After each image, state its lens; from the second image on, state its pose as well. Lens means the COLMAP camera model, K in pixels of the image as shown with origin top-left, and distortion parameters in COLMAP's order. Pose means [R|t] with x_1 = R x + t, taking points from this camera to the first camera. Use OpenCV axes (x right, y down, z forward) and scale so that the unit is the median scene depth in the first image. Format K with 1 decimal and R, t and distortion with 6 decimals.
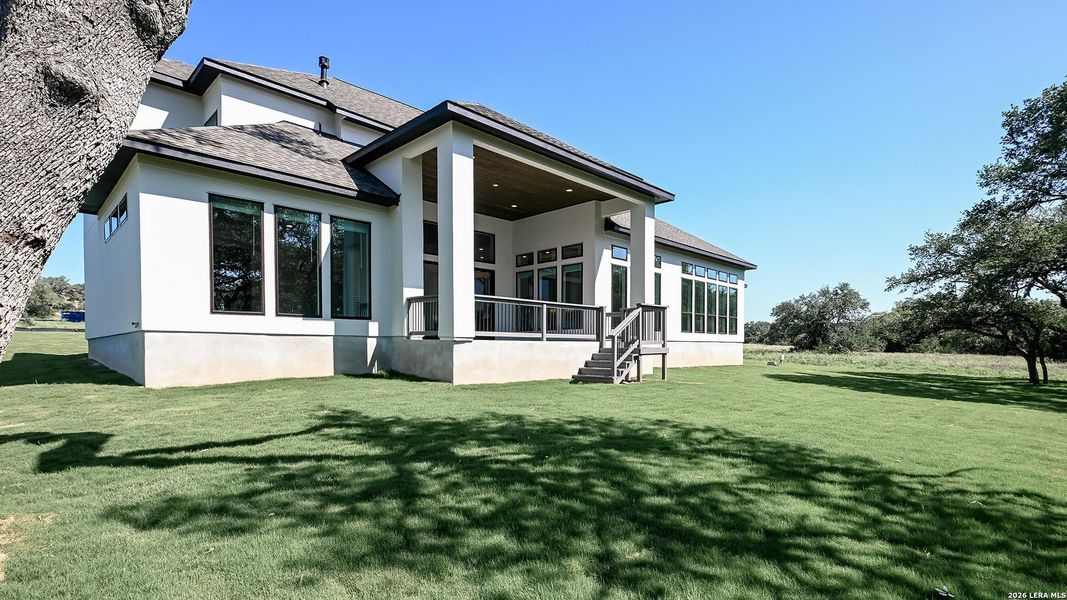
lens RADIAL K [[506.3, 0, 533.5], [0, 506.3, 300.0], [0, 0, 1]] dist [-0.000243, 0.000187]
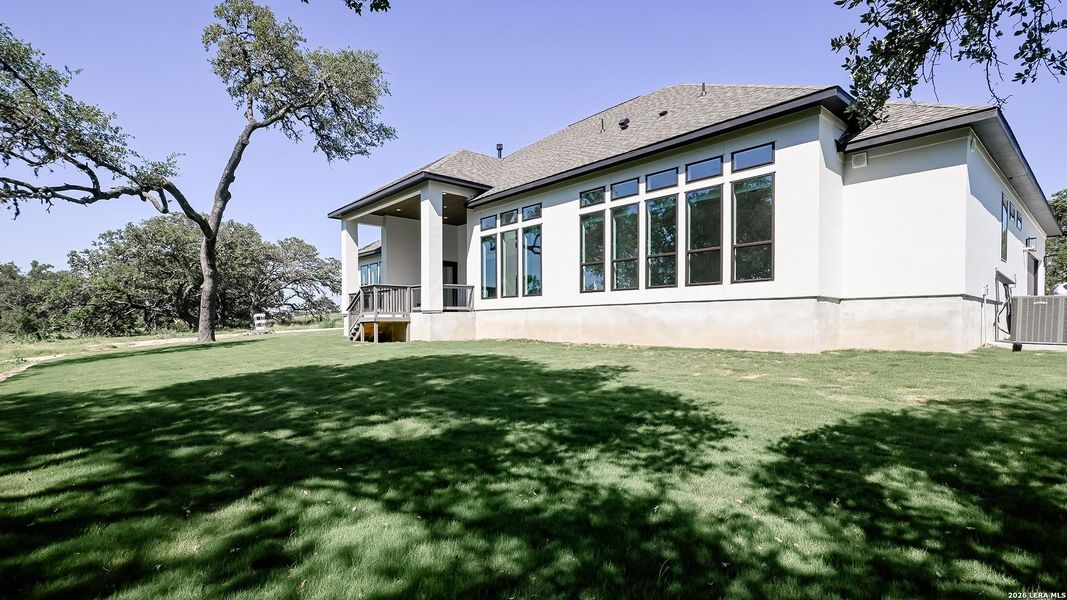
lens RADIAL K [[506.3, 0, 533.5], [0, 506.3, 300.0], [0, 0, 1]] dist [-0.000243, 0.000187]
pose [[-0.074151, -0.049324, -0.996027, 1.200588], [0.086093, 0.994731, -0.055669, 0.128758], [0.993524, -0.089879, -0.069514, 1.180414]]
